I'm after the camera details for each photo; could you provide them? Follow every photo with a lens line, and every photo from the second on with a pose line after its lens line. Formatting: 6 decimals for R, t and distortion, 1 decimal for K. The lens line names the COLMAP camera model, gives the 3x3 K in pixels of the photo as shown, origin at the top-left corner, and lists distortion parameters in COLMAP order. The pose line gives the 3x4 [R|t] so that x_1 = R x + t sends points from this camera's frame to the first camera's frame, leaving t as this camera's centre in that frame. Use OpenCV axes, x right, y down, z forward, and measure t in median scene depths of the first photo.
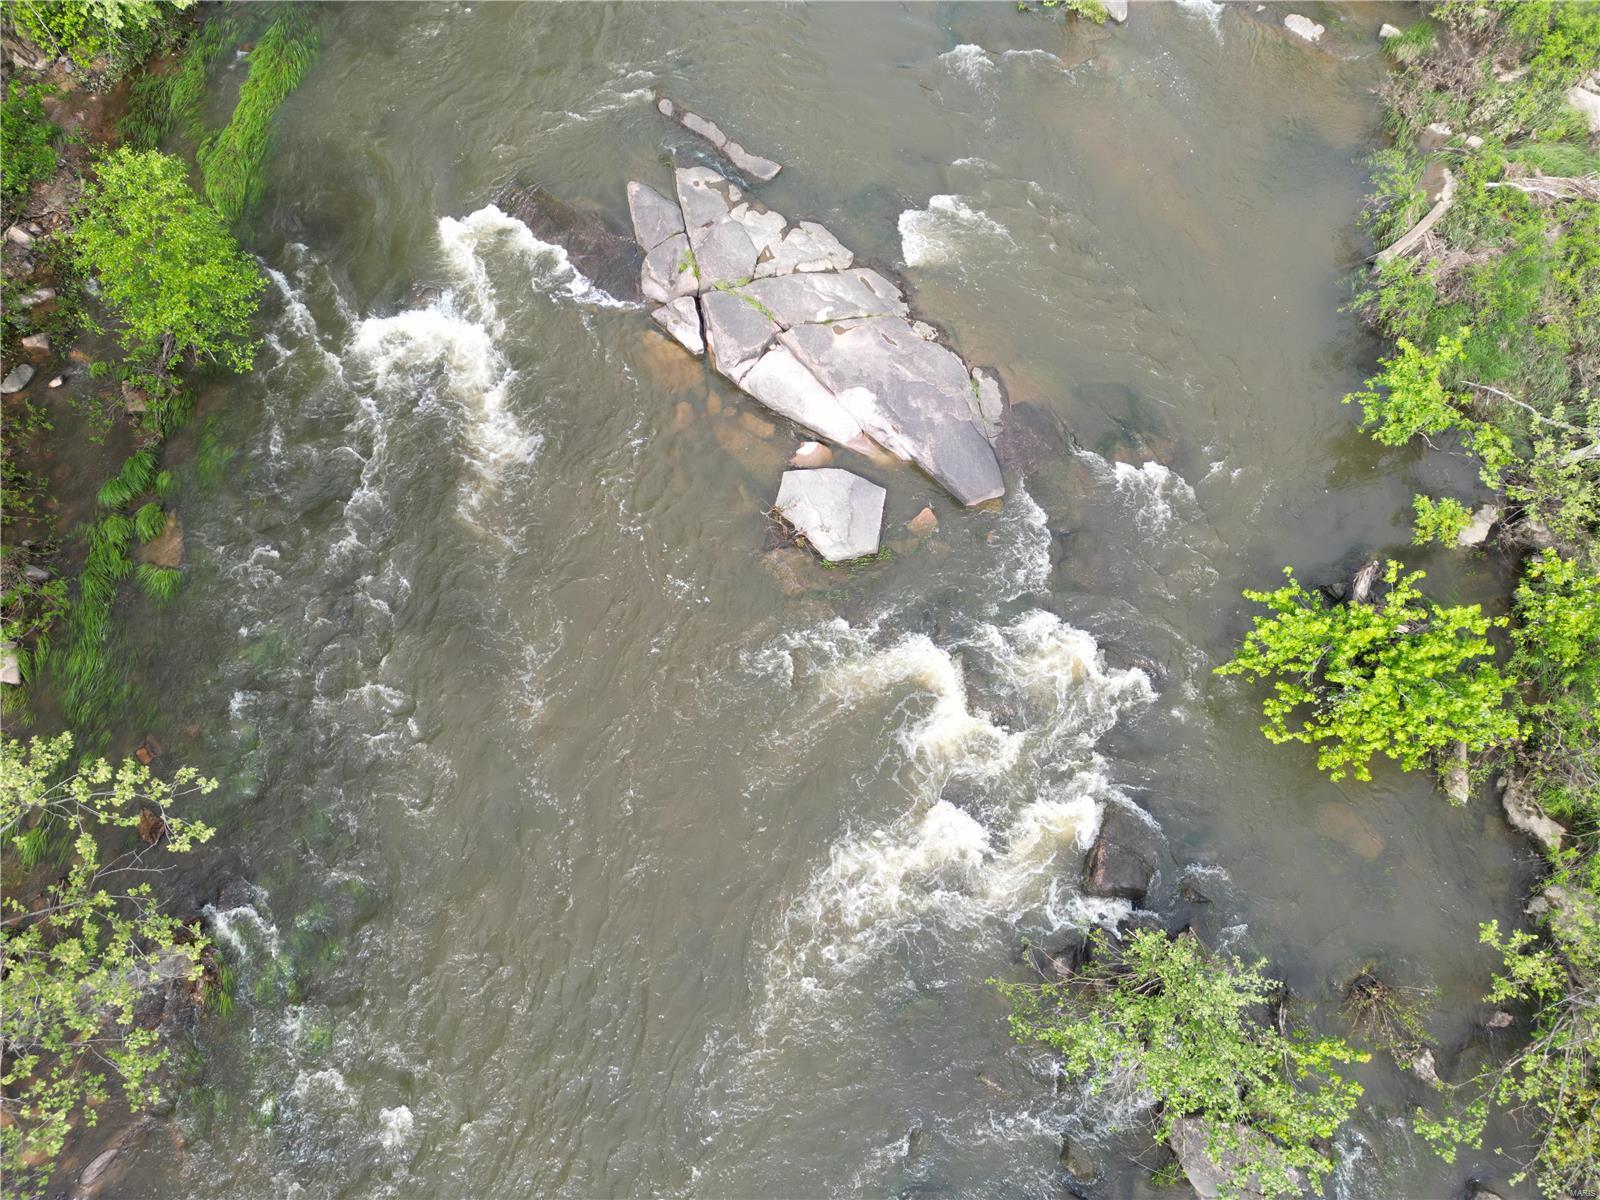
lens RADIAL K [[1090.8, 0, 800.0], [0, 1090.8, 600.0], [0, 0, 1]] dist [0.049601, -0.037727]
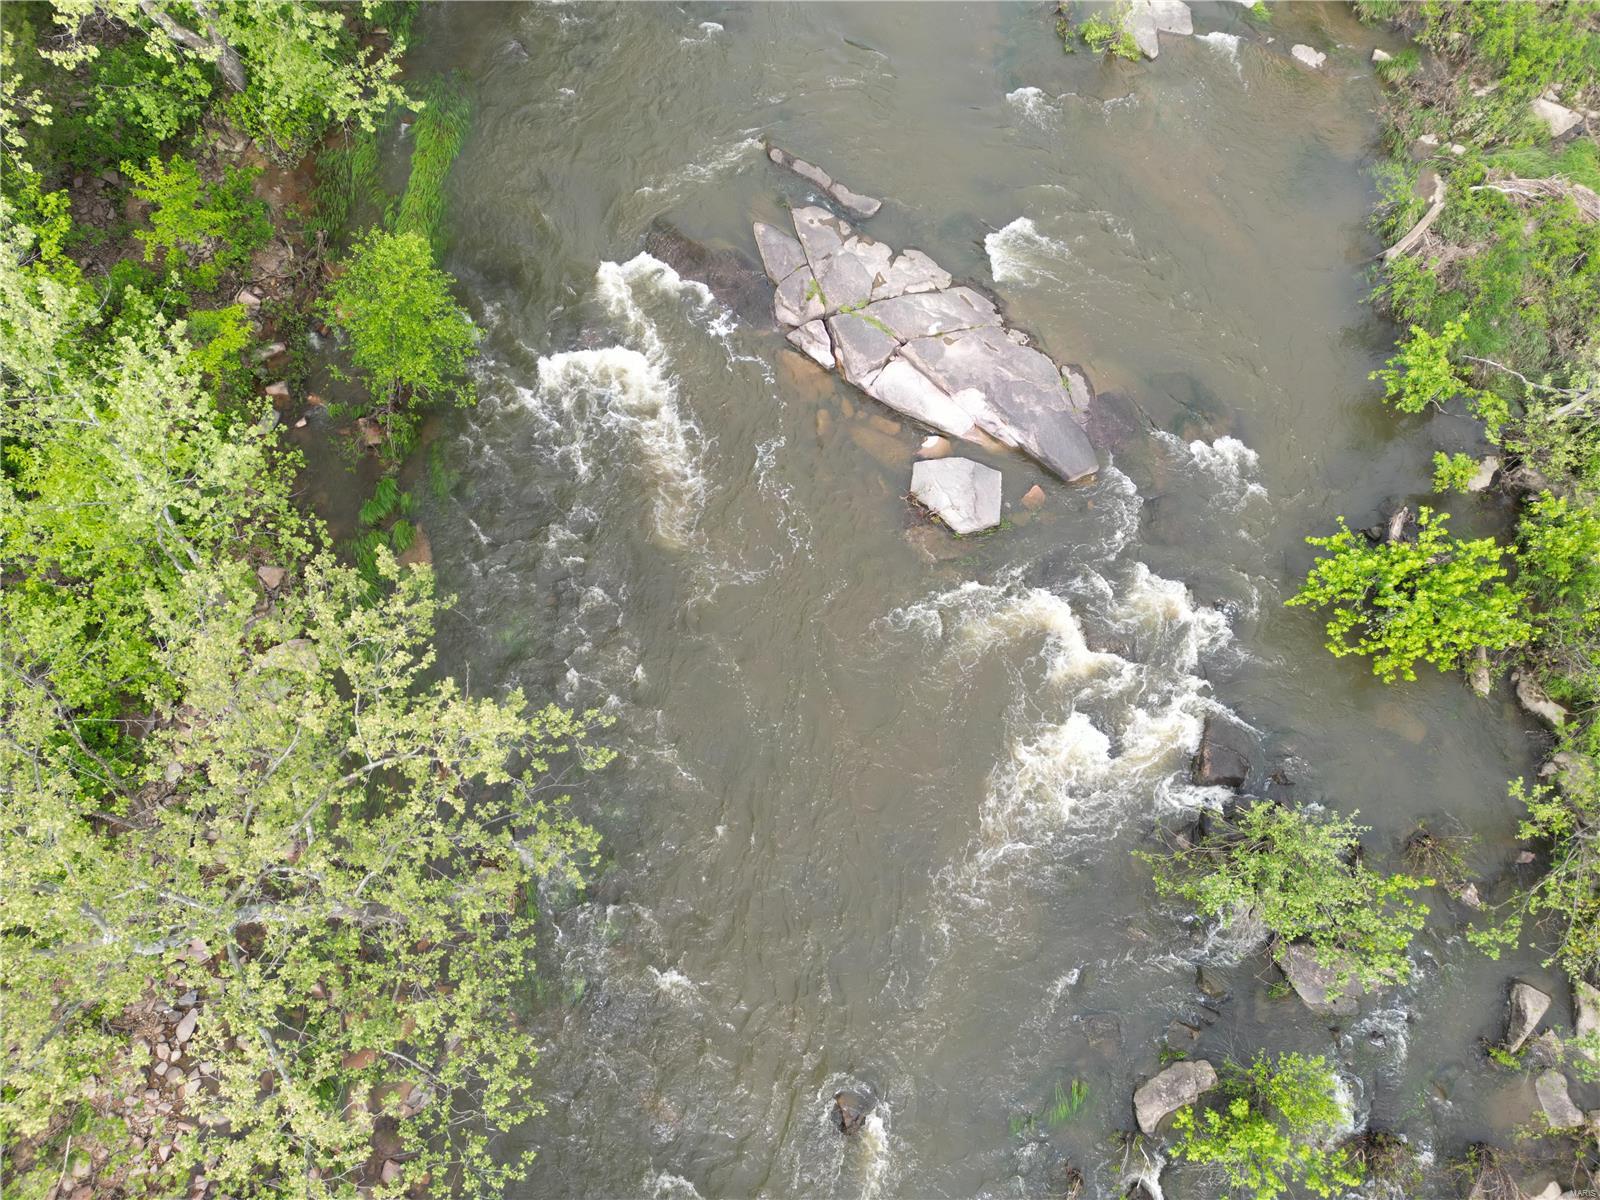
lens RADIAL K [[1098.3, 0, 796.1], [0, 1098.3, 592.7], [0, 0, 1]] dist [0.057849, -0.054117]
pose [[0.997933, -0.060426, 0.021873, -0.184490], [0.060036, 0.998033, 0.018064, -0.002953], [-0.022921, -0.016713, 0.999598, -0.224359]]
